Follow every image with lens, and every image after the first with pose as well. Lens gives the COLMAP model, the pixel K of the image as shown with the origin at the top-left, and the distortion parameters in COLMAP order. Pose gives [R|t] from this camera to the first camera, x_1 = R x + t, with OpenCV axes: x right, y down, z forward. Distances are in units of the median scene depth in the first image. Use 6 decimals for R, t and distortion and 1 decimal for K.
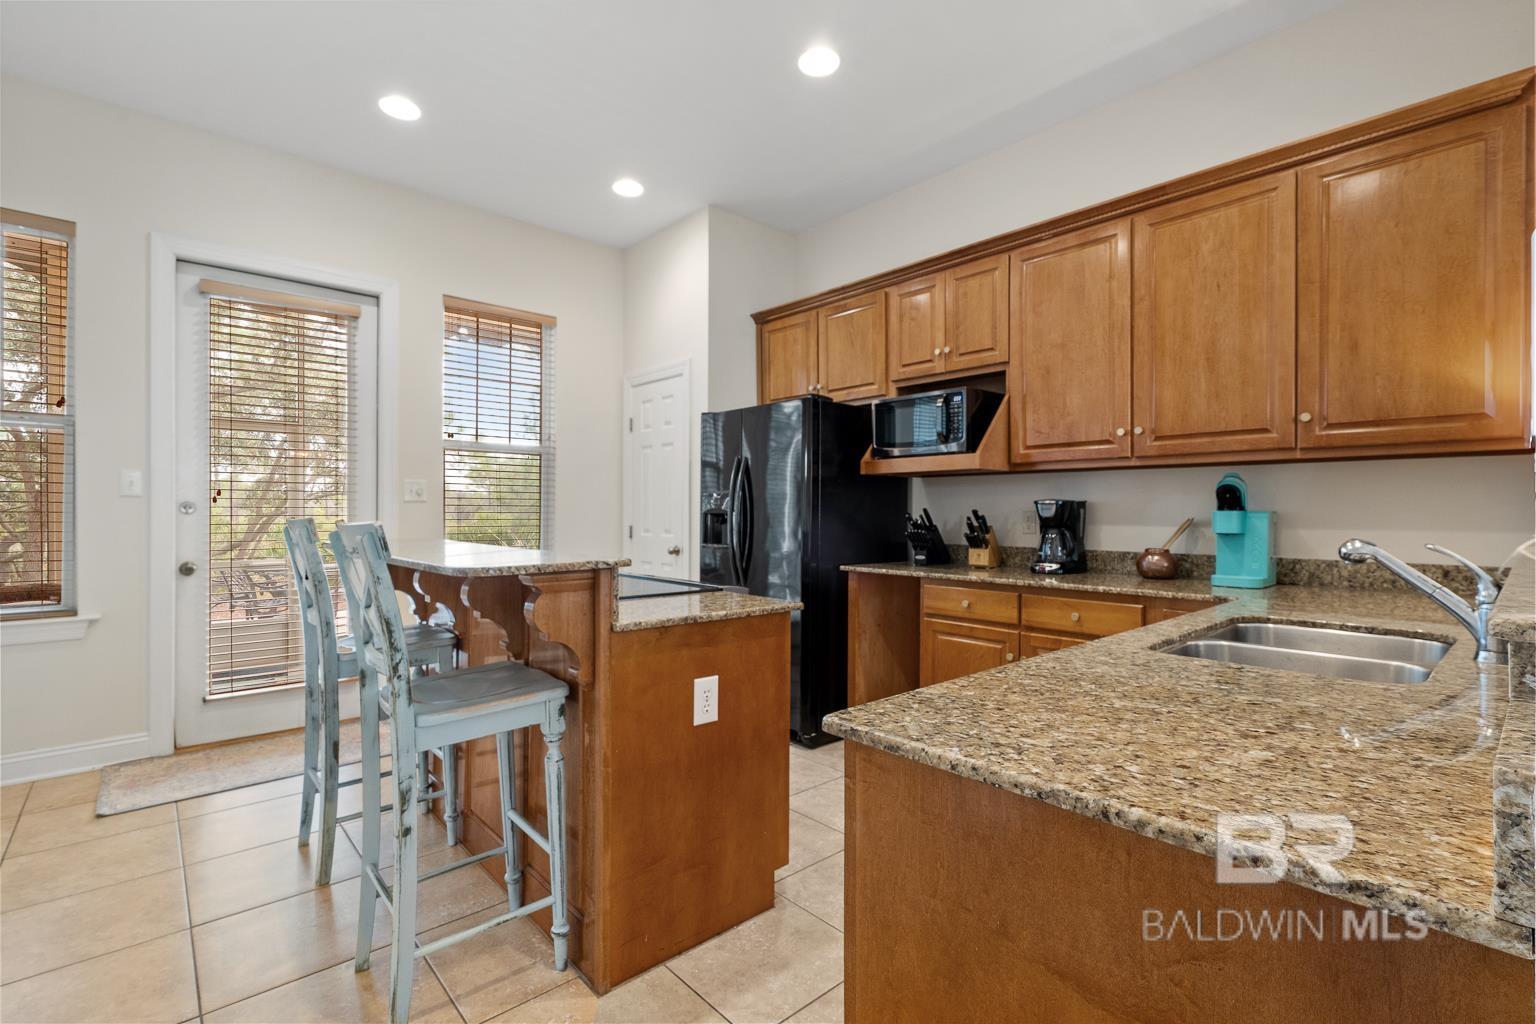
lens RADIAL K [[702.1, 0, 762.4], [0, 702.1, 509.8], [0, 0, 1]] dist [-0.009080, 0.005348]
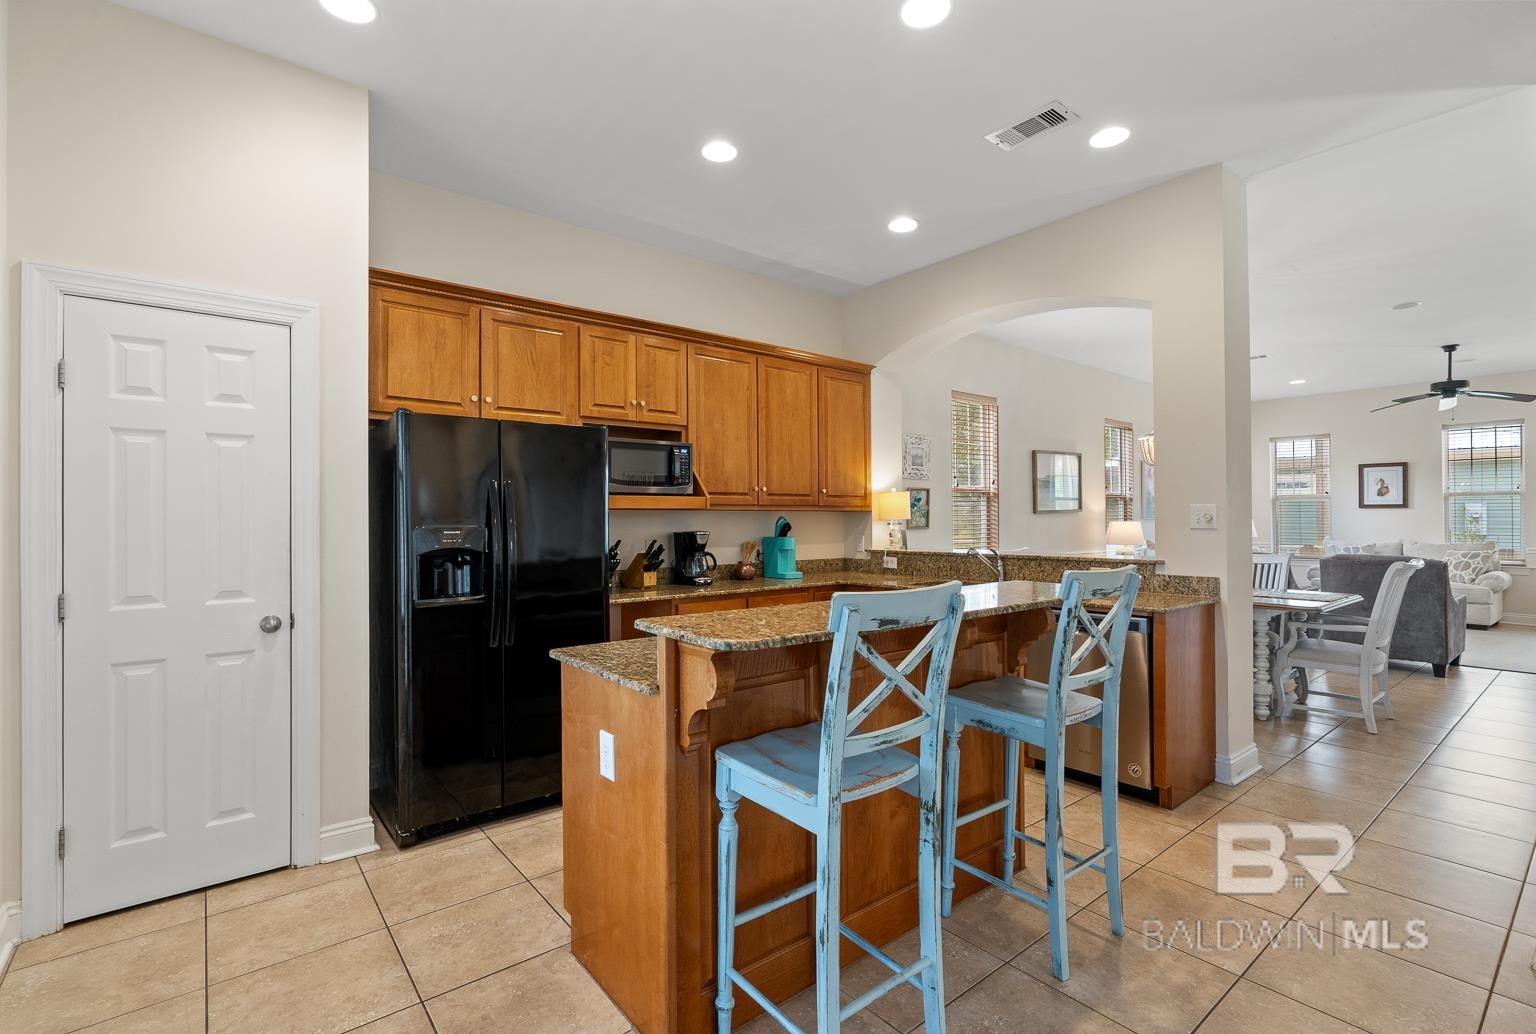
lens RADIAL K [[702.1, 0, 774.9], [0, 702.1, 515.1], [0, 0, 1]] dist [-0.009080, 0.005348]
pose [[0.043982, 0.004898, 0.999020, -0.955934], [0.003422, 0.999981, -0.005053, -0.038556], [-0.999026, 0.003641, 0.043965, 0.785507]]
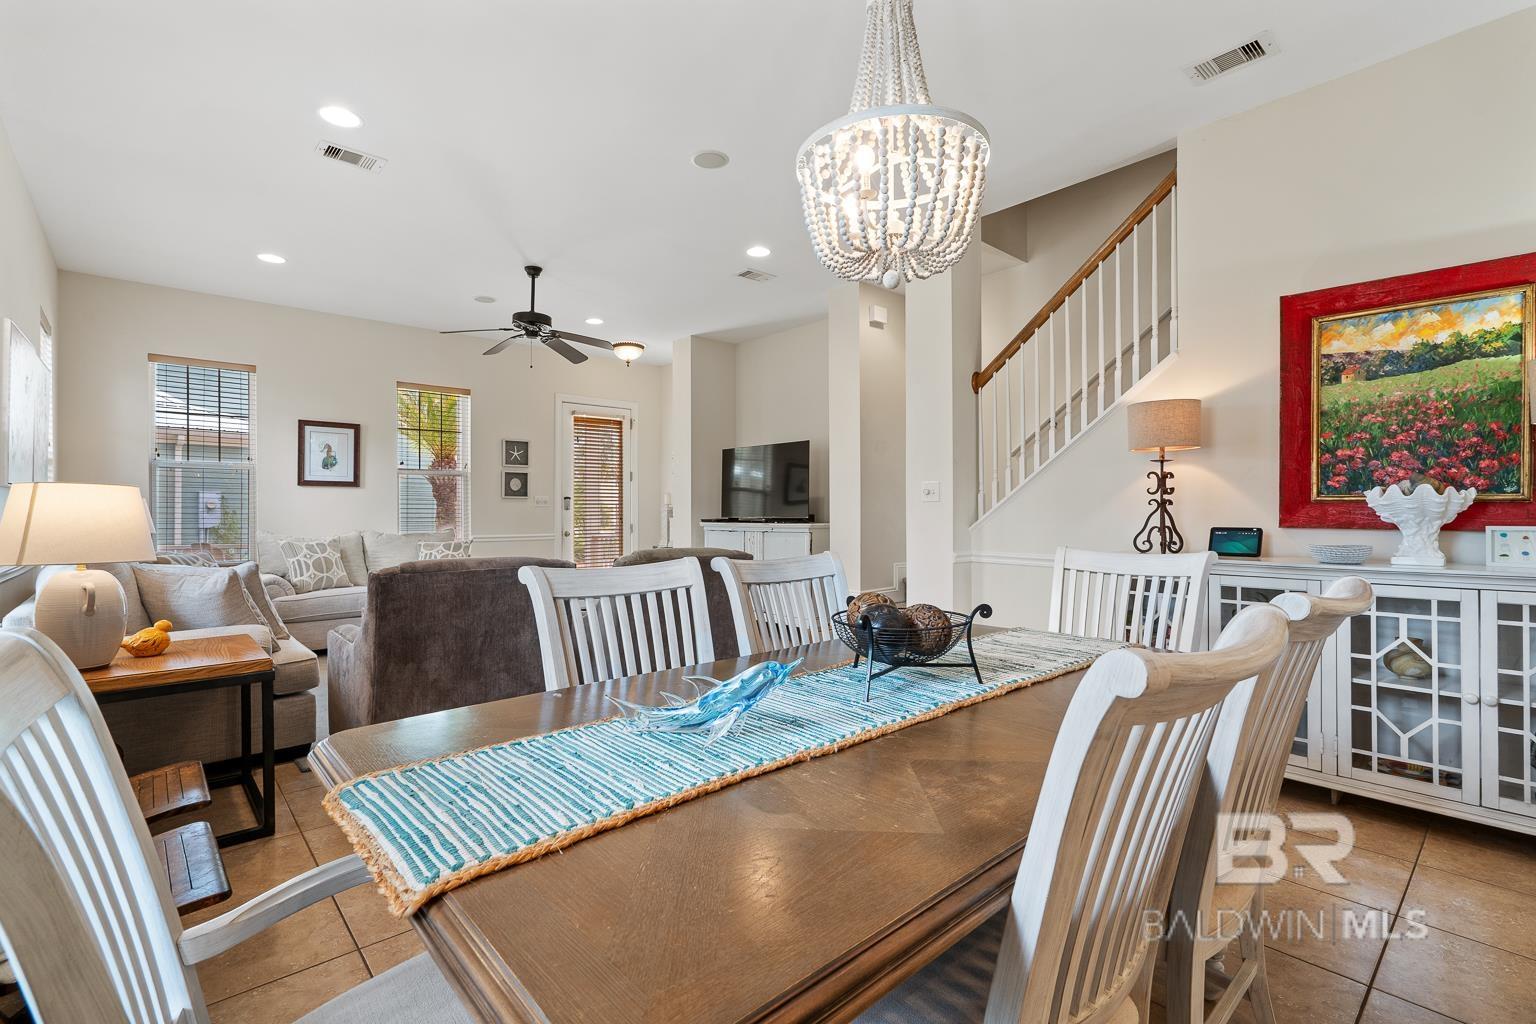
lens RADIAL K [[702.1, 0, 762.6], [0, 702.1, 510.1], [0, 0, 1]] dist [-0.009080, 0.005348]
pose [[-0.999979, 0.001341, 0.006382, 0.823153], [0.001326, 0.999996, -0.002312, 0.002972], [-0.006385, -0.002303, -0.999977, 0.411733]]
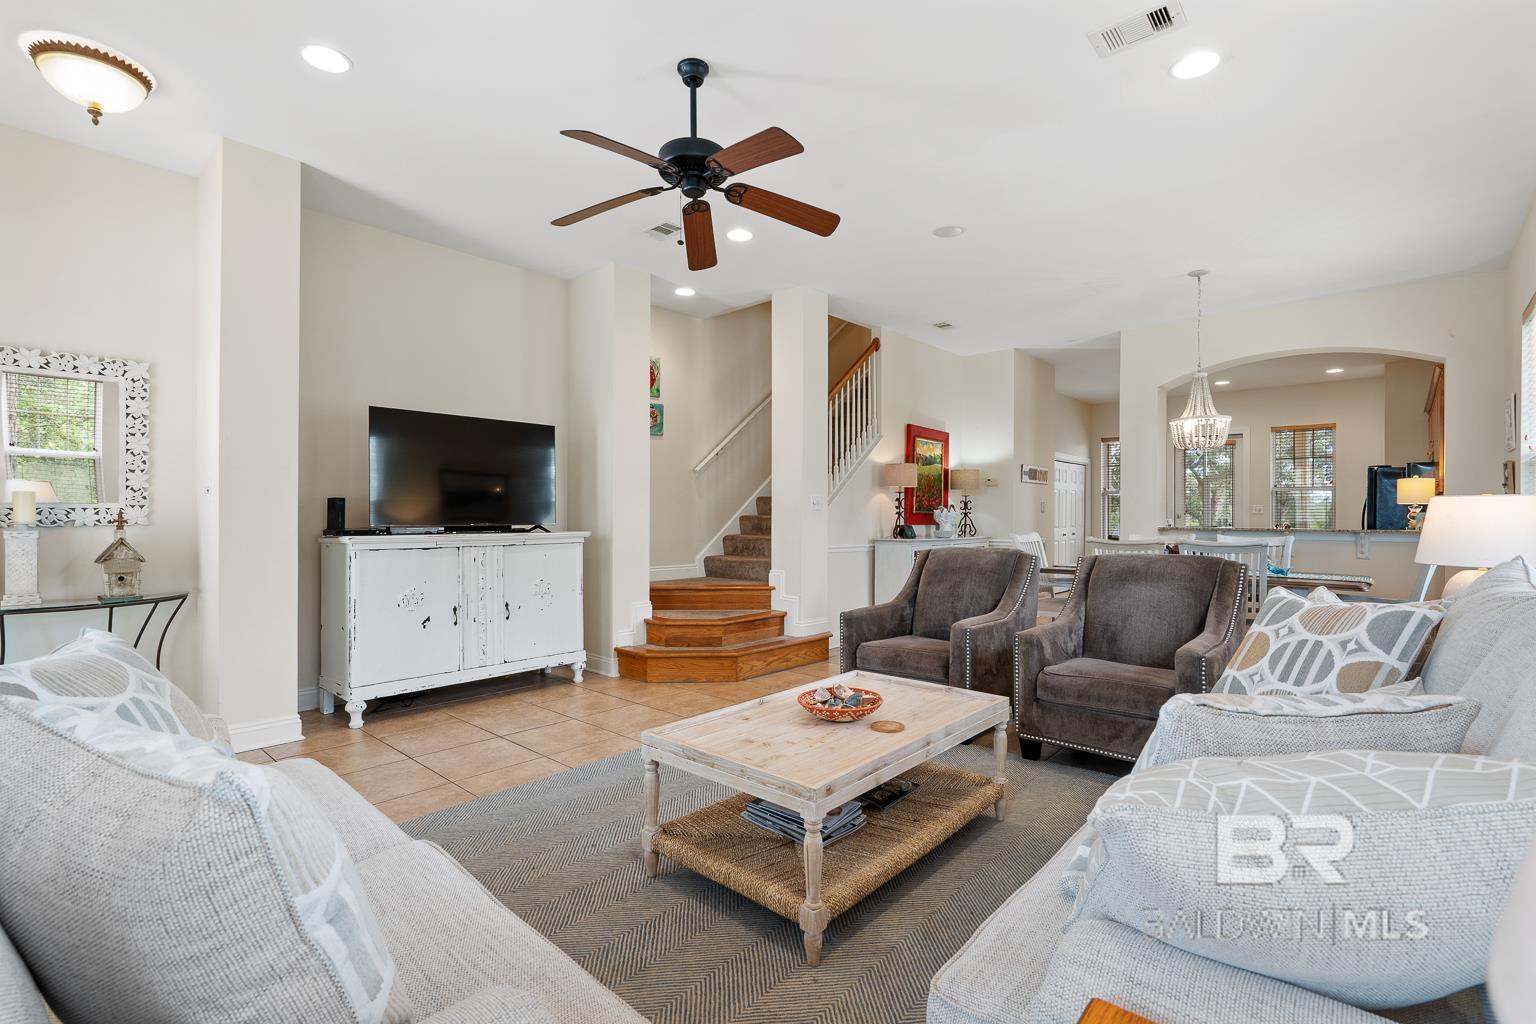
lens RADIAL K [[702.1, 0, 758.8], [0, 702.1, 513.3], [0, 0, 1]] dist [-0.009080, 0.005348]
pose [[0.093715, -0.006807, -0.995576, 2.323435], [-0.001684, 0.999974, -0.006996, 0.005636], [0.995598, 0.002333, 0.093702, -1.297253]]
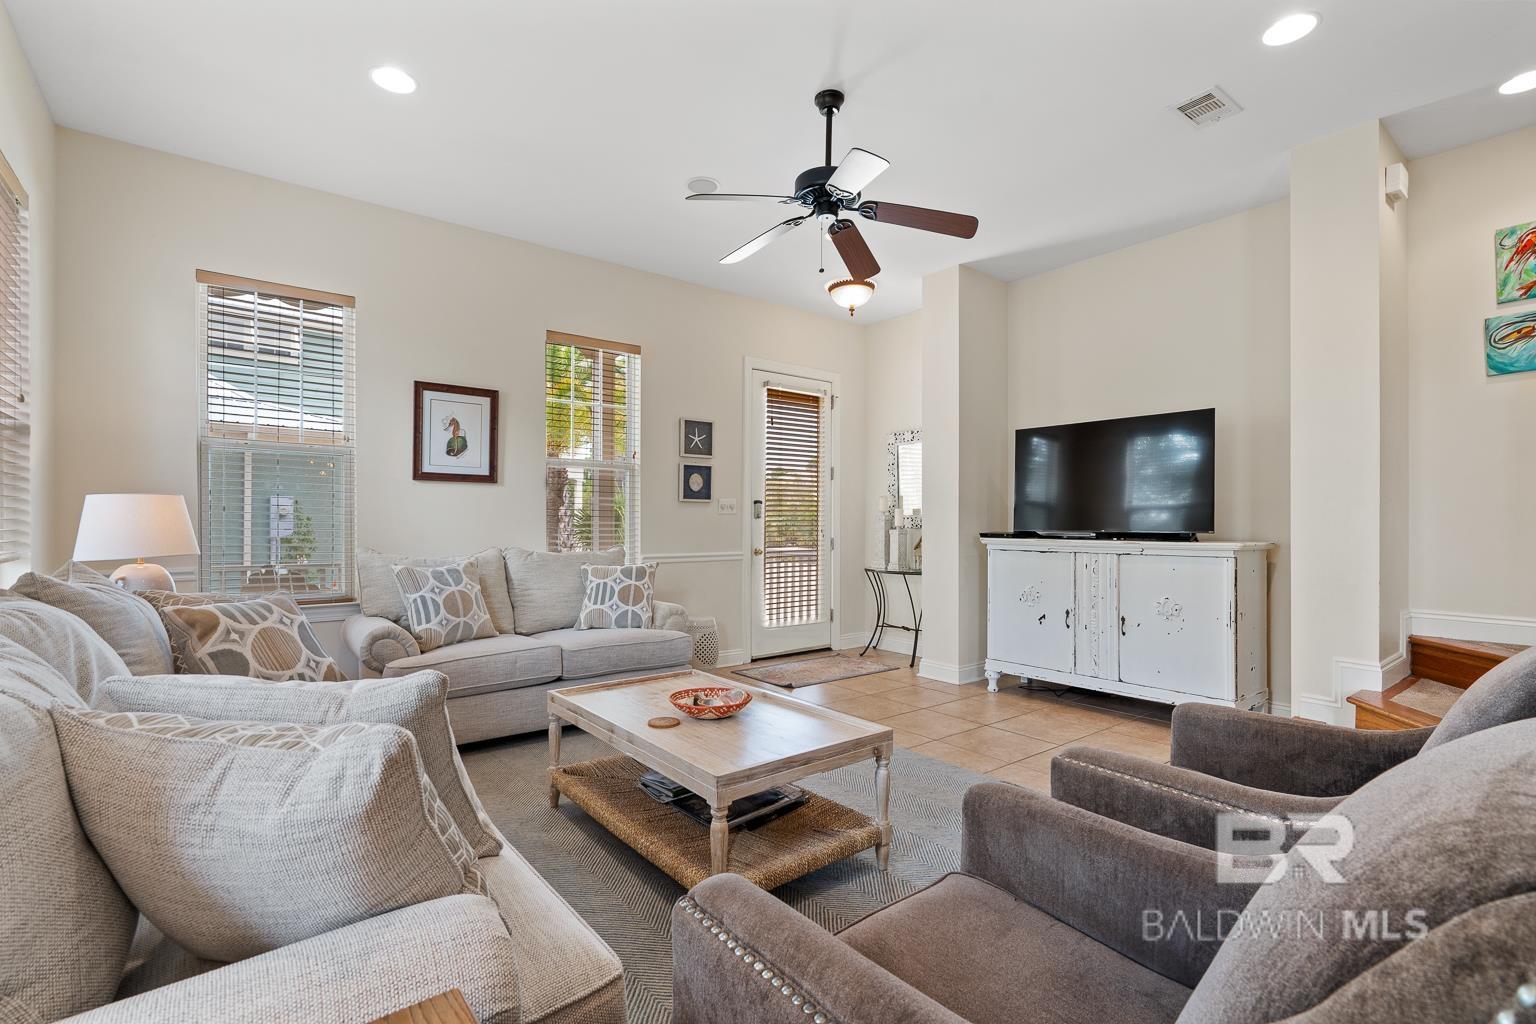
lens RADIAL K [[702.1, 0, 765.0], [0, 702.1, 518.8], [0, 0, 1]] dist [-0.009080, 0.005348]
pose [[-0.997720, -0.002562, 0.067435, 1.416251], [-0.002816, 0.999989, -0.003674, 0.003061], [-0.067425, -0.003856, -0.997717, -0.308776]]
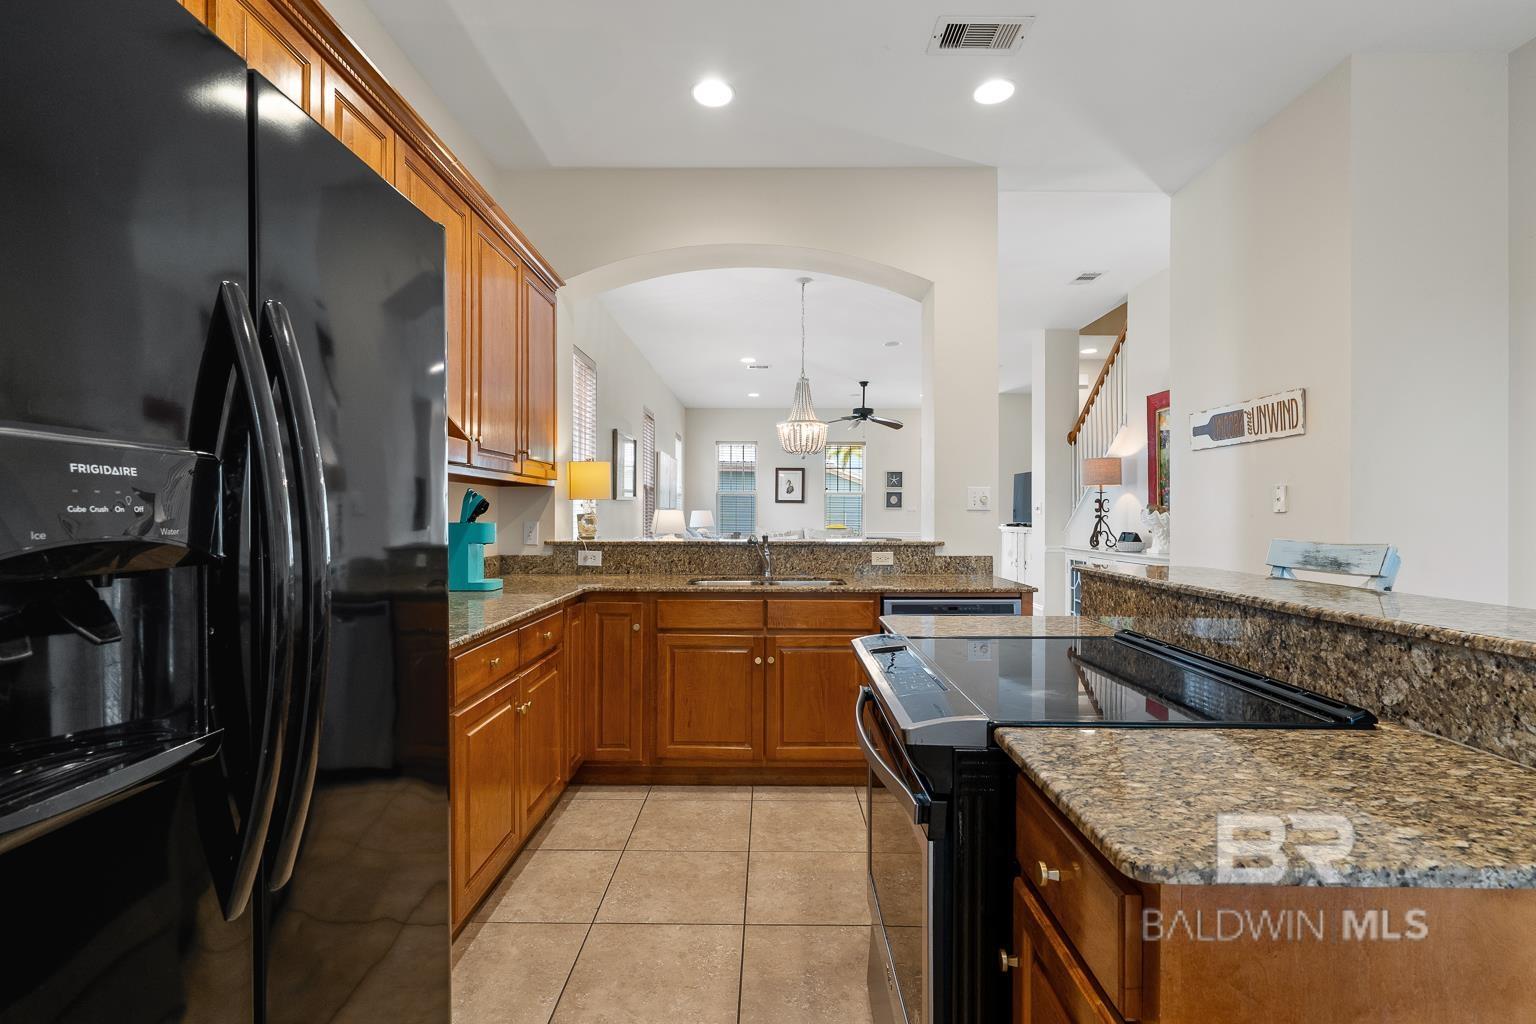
lens RADIAL K [[702.1, 0, 766.9], [0, 702.1, 511.3], [0, 0, 1]] dist [-0.009080, 0.005348]
pose [[-0.742588, -0.001095, 0.669748, -0.341559], [-0.005400, 0.999976, -0.004352, -0.011662], [-0.669727, -0.006849, -0.742576, 1.257299]]
